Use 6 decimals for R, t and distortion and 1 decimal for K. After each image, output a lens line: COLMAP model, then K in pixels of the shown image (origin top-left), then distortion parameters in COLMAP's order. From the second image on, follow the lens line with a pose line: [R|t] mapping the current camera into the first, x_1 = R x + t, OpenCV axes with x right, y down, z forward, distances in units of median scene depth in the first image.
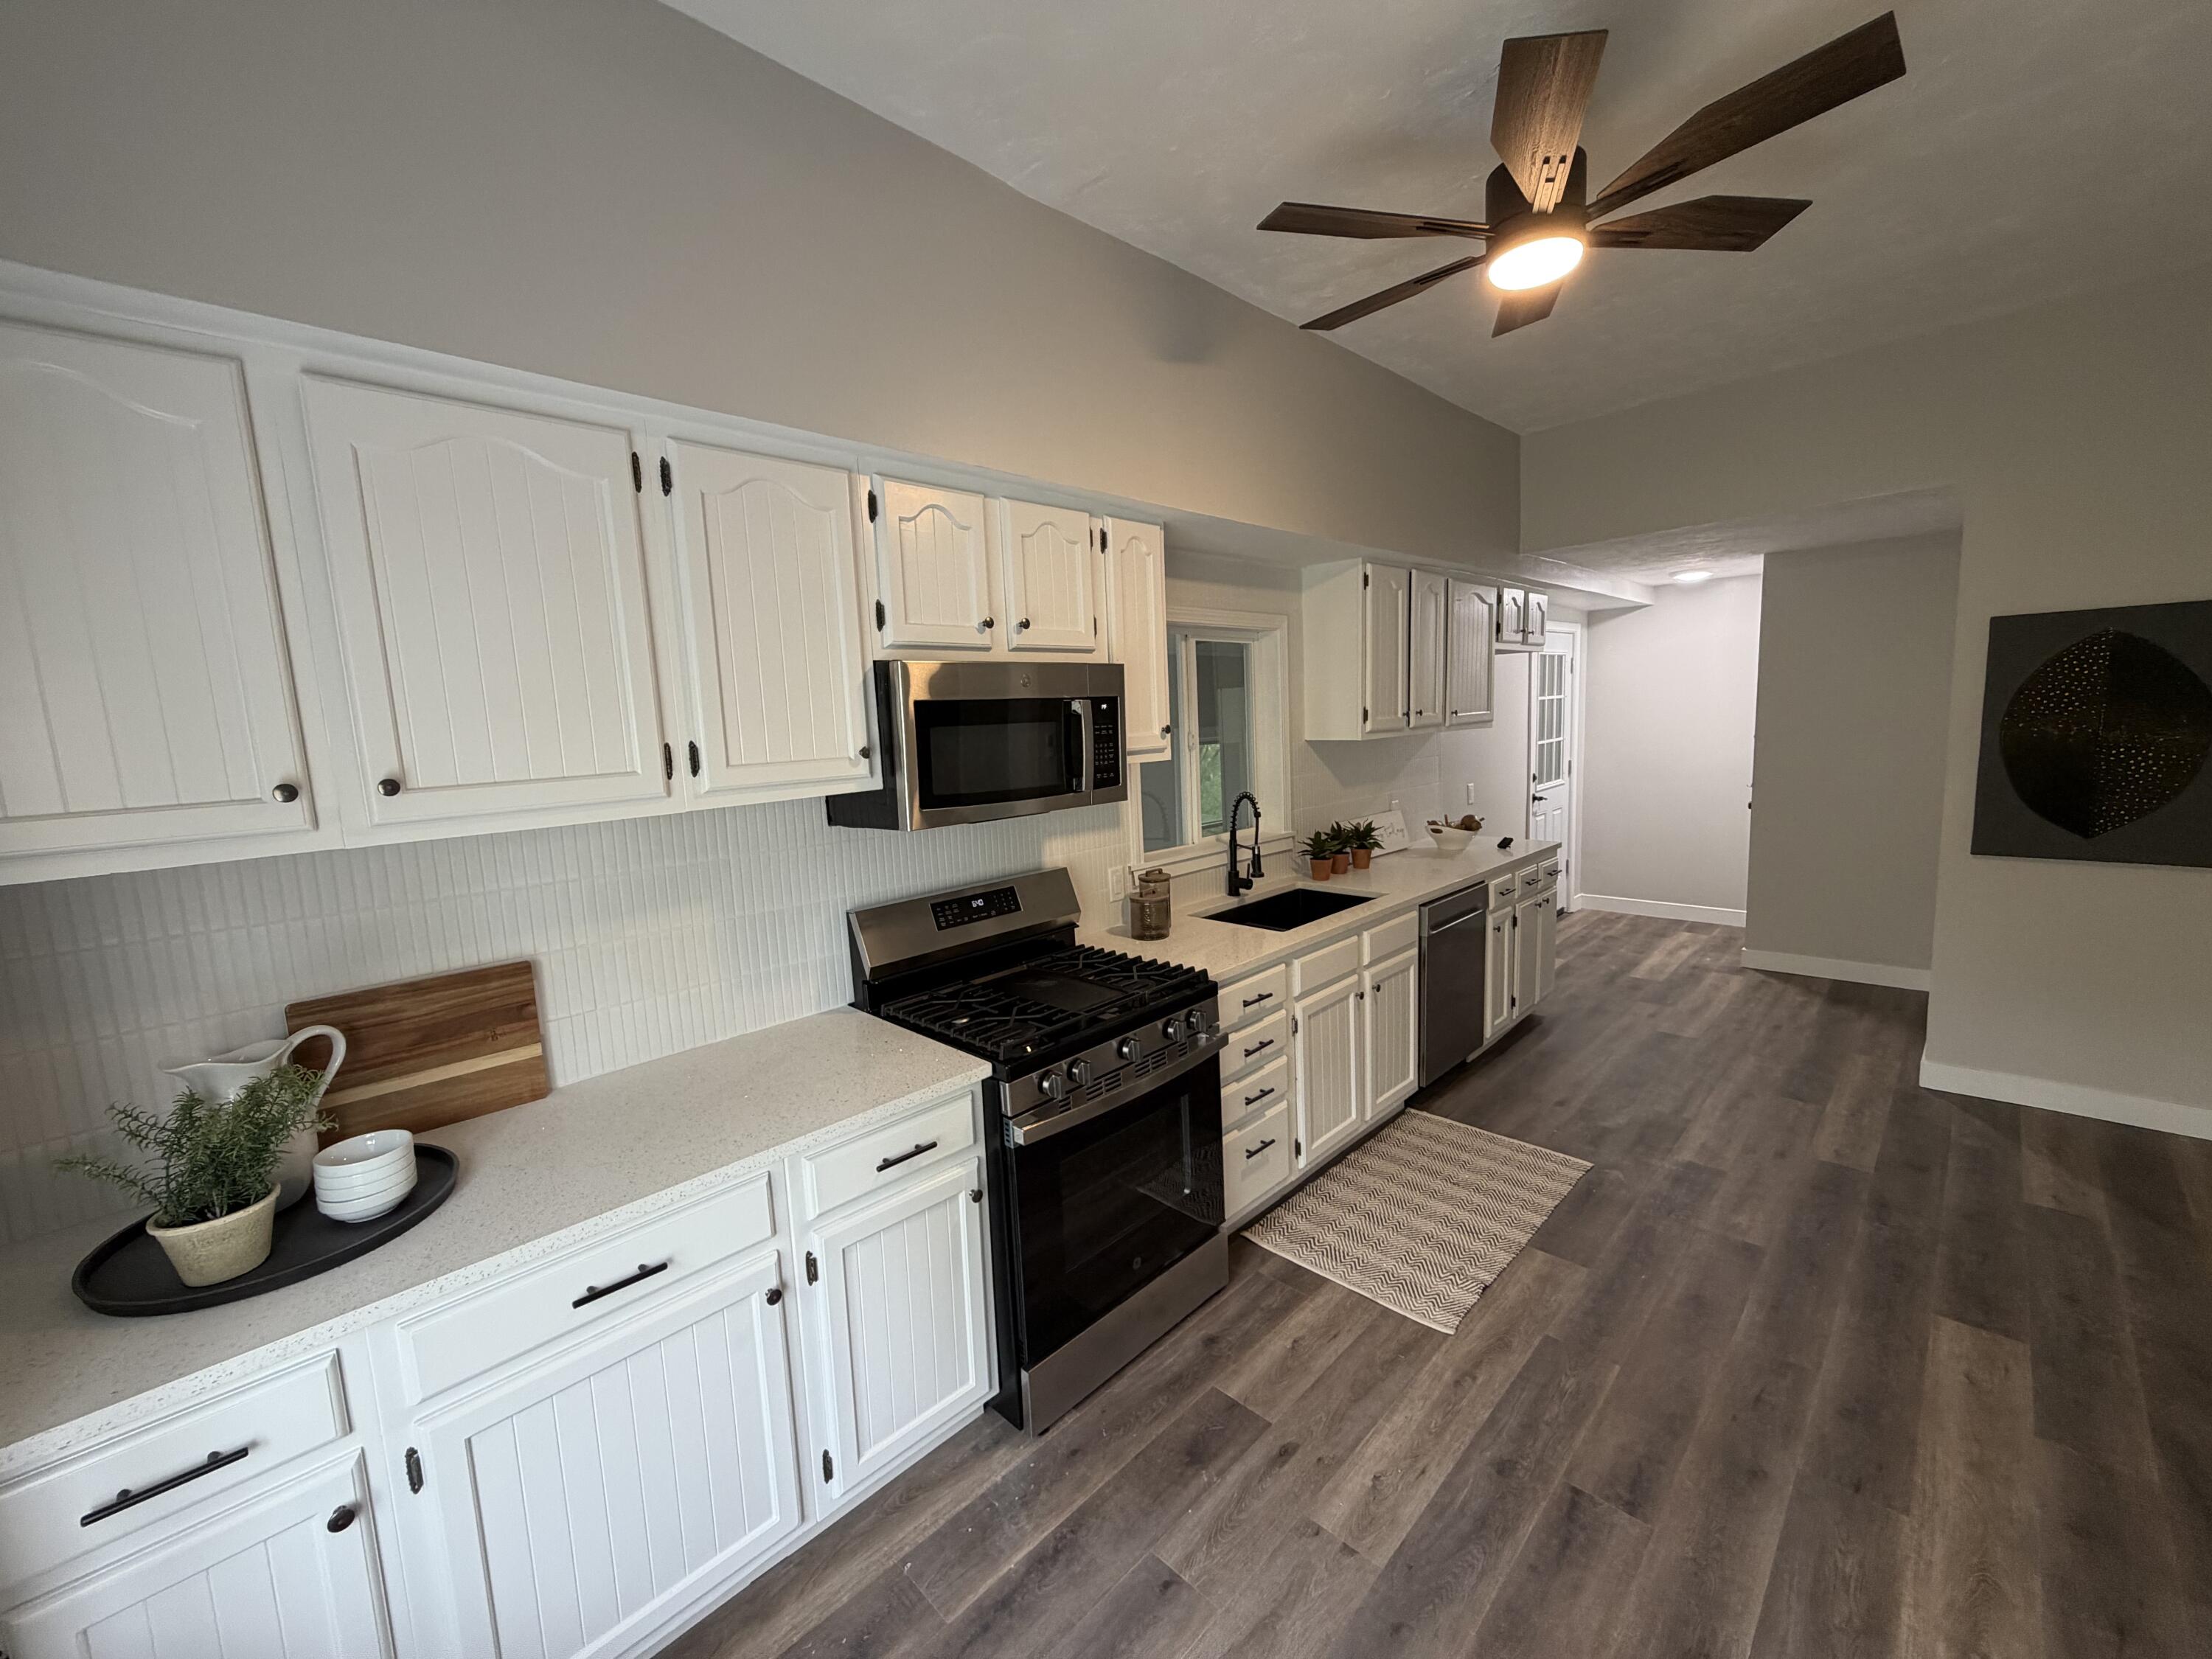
lens RADIAL K [[880.7, 0, 1102.7], [0, 880.7, 821.0], [0, 0, 1]] dist [-0.000300, -0.000308]
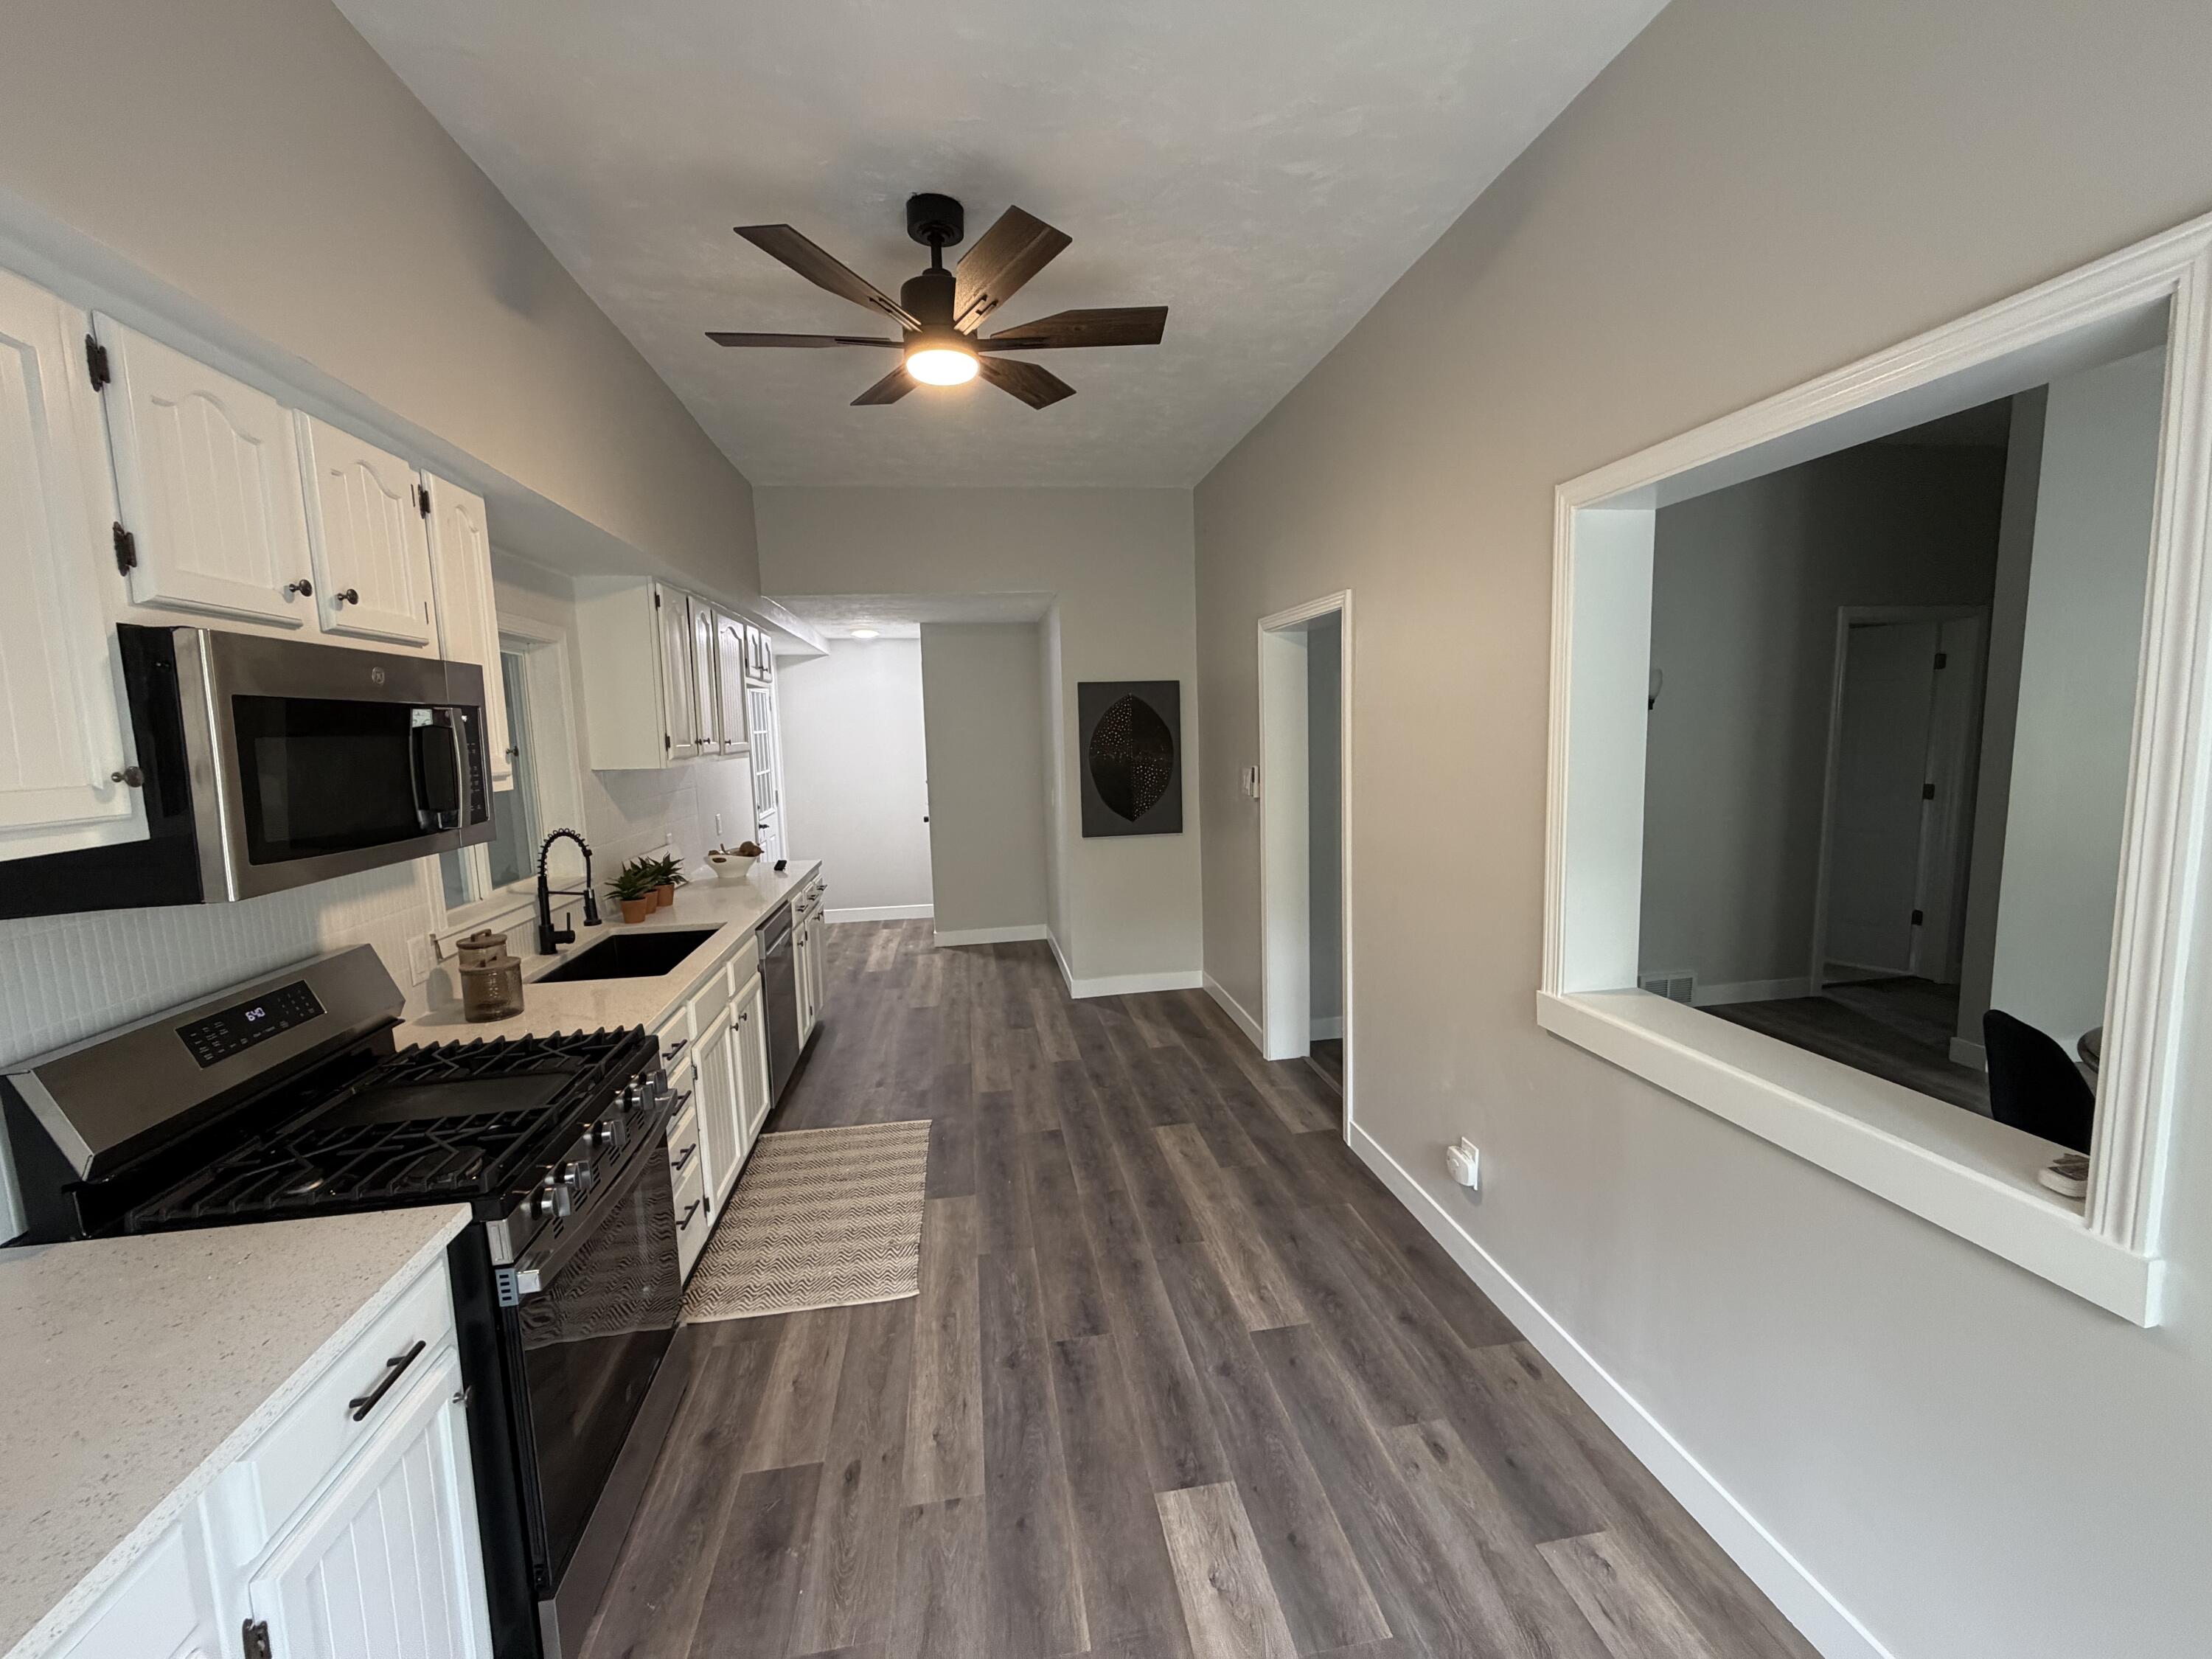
lens RADIAL K [[880.7, 0, 1102.2], [0, 880.7, 818.9], [0, 0, 1]] dist [-0.000300, -0.000308]
pose [[0.586094, -0.057680, 0.808187, -0.300178], [0.096535, 0.995329, 0.001030, 0.009955], [-0.804472, 0.077415, 0.588925, 0.108124]]
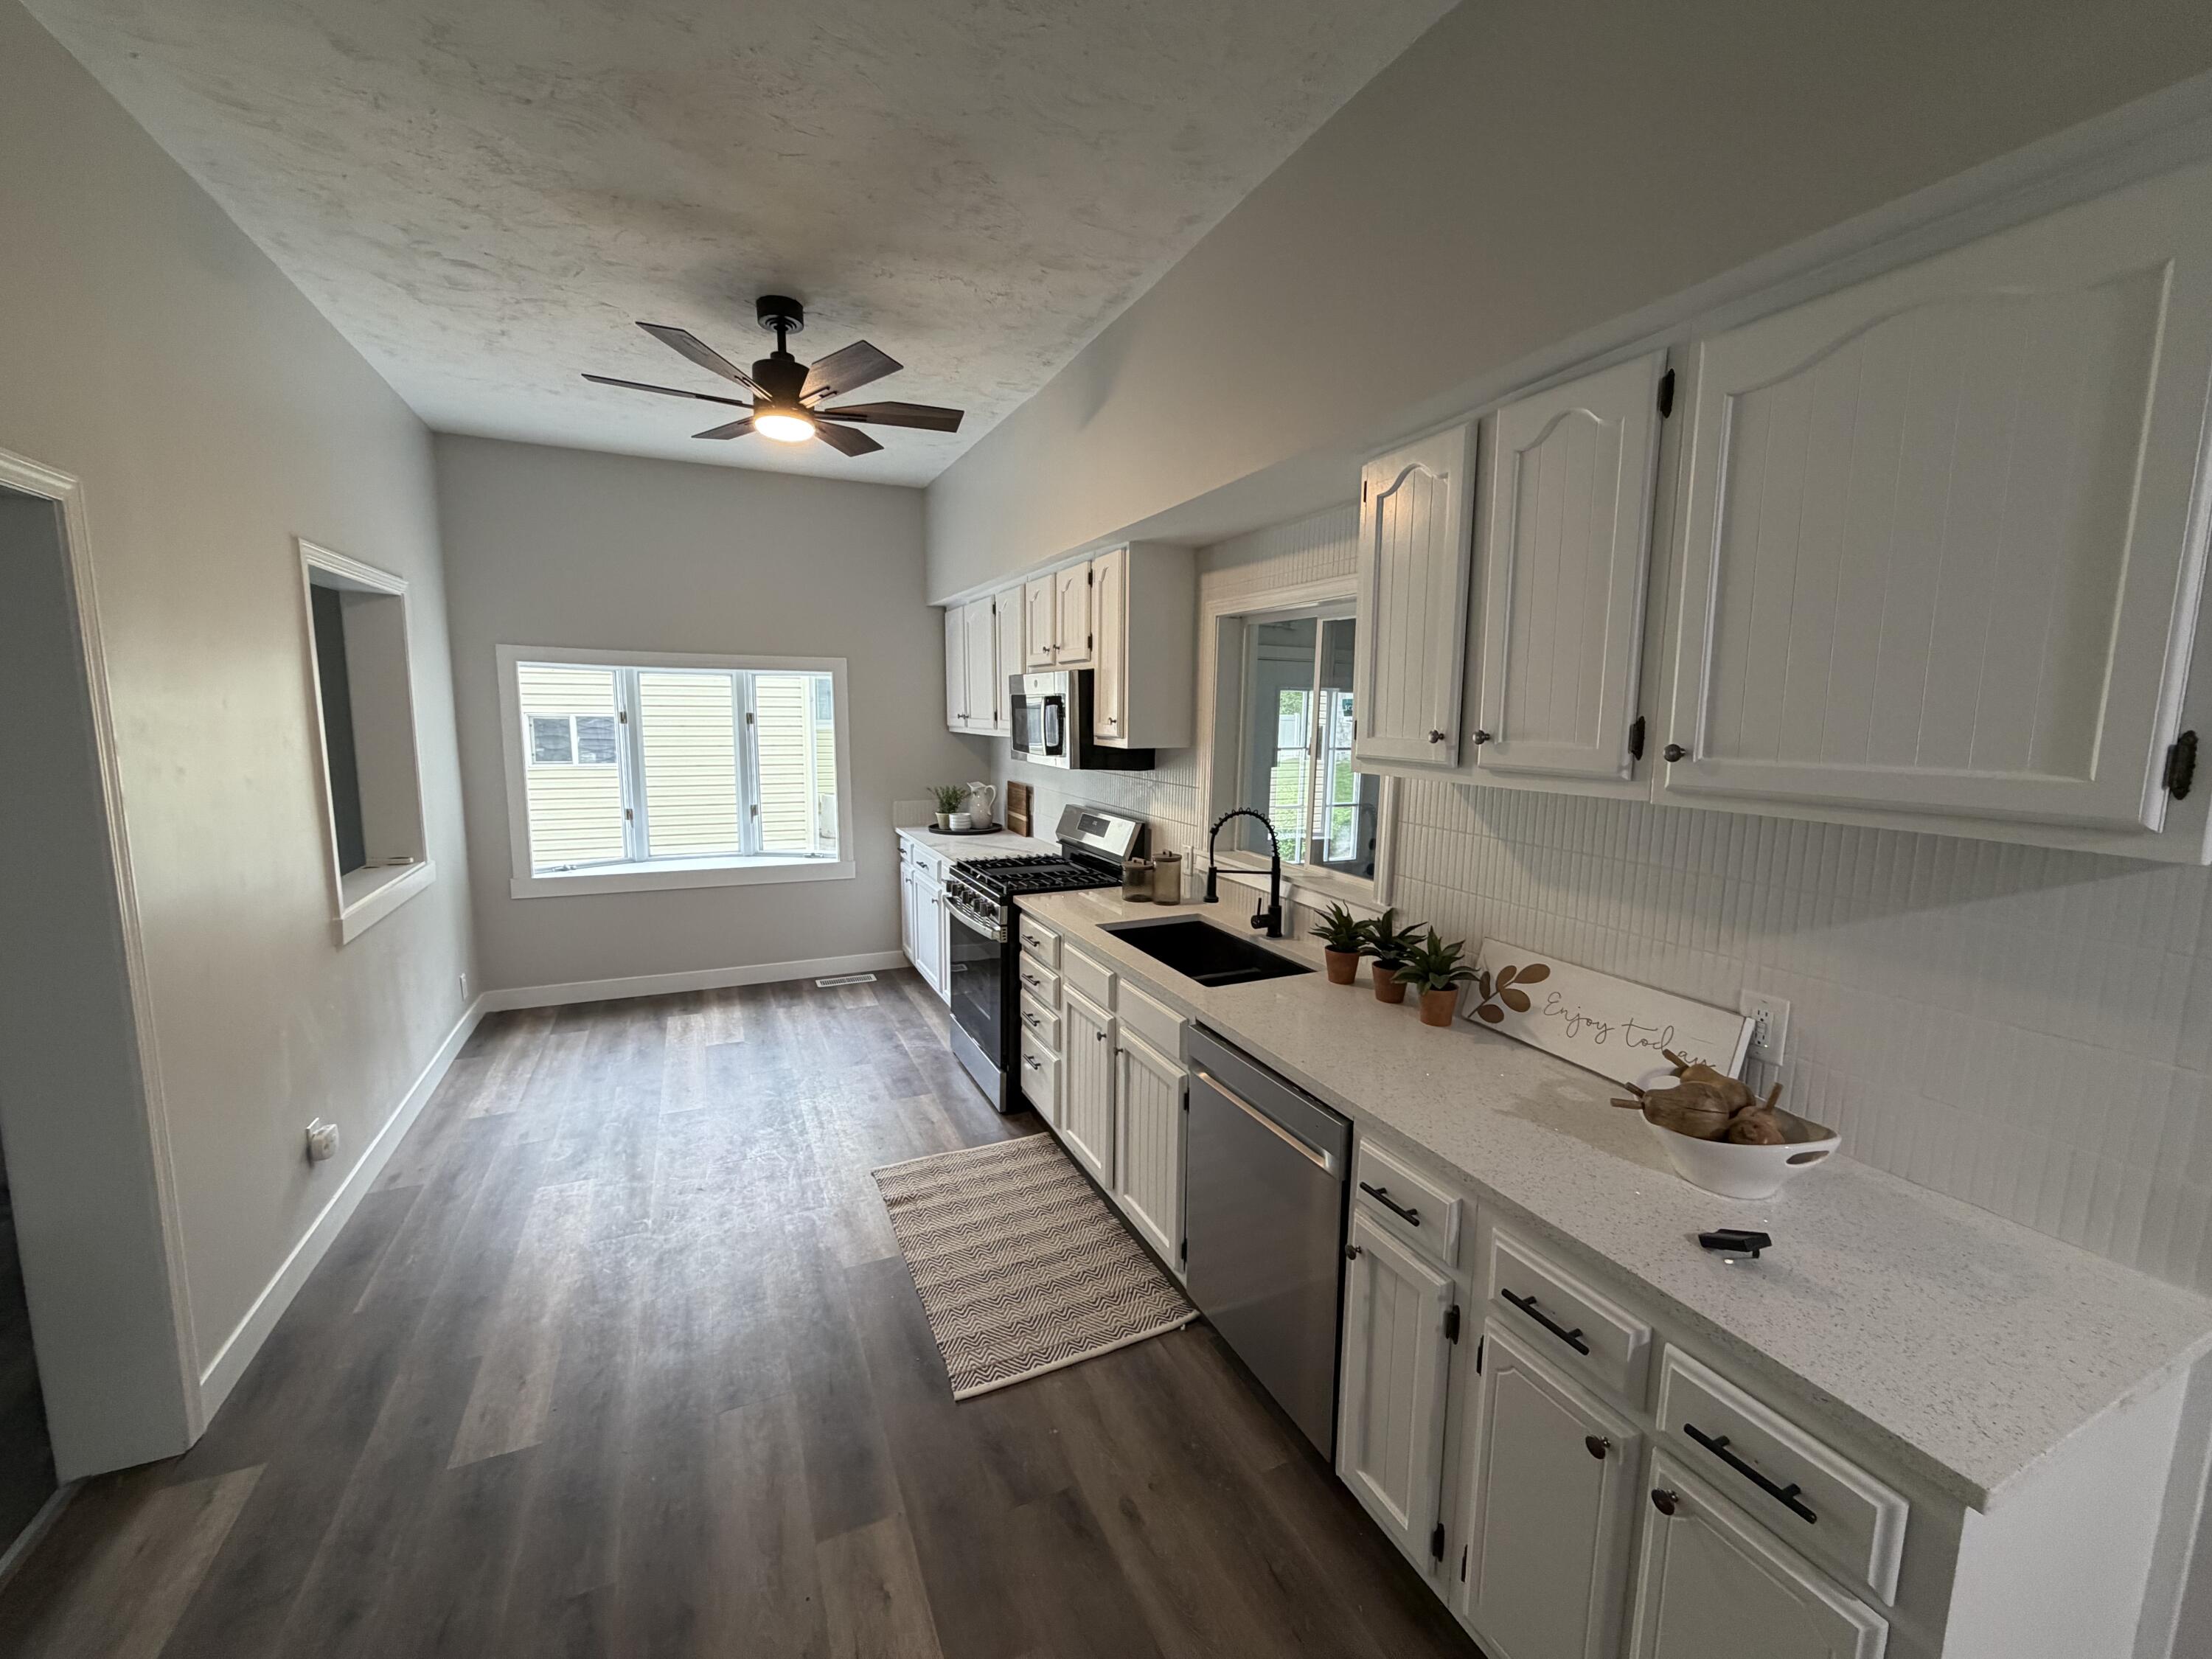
lens RADIAL K [[880.7, 0, 1099.8], [0, 880.7, 828.5], [0, 0, 1]] dist [-0.000300, -0.000308]
pose [[-0.349047, 0.169260, -0.921692, 1.328441], [-0.109709, 0.969409, 0.219570, -0.244963], [0.930661, 0.177758, -0.319800, 1.541026]]
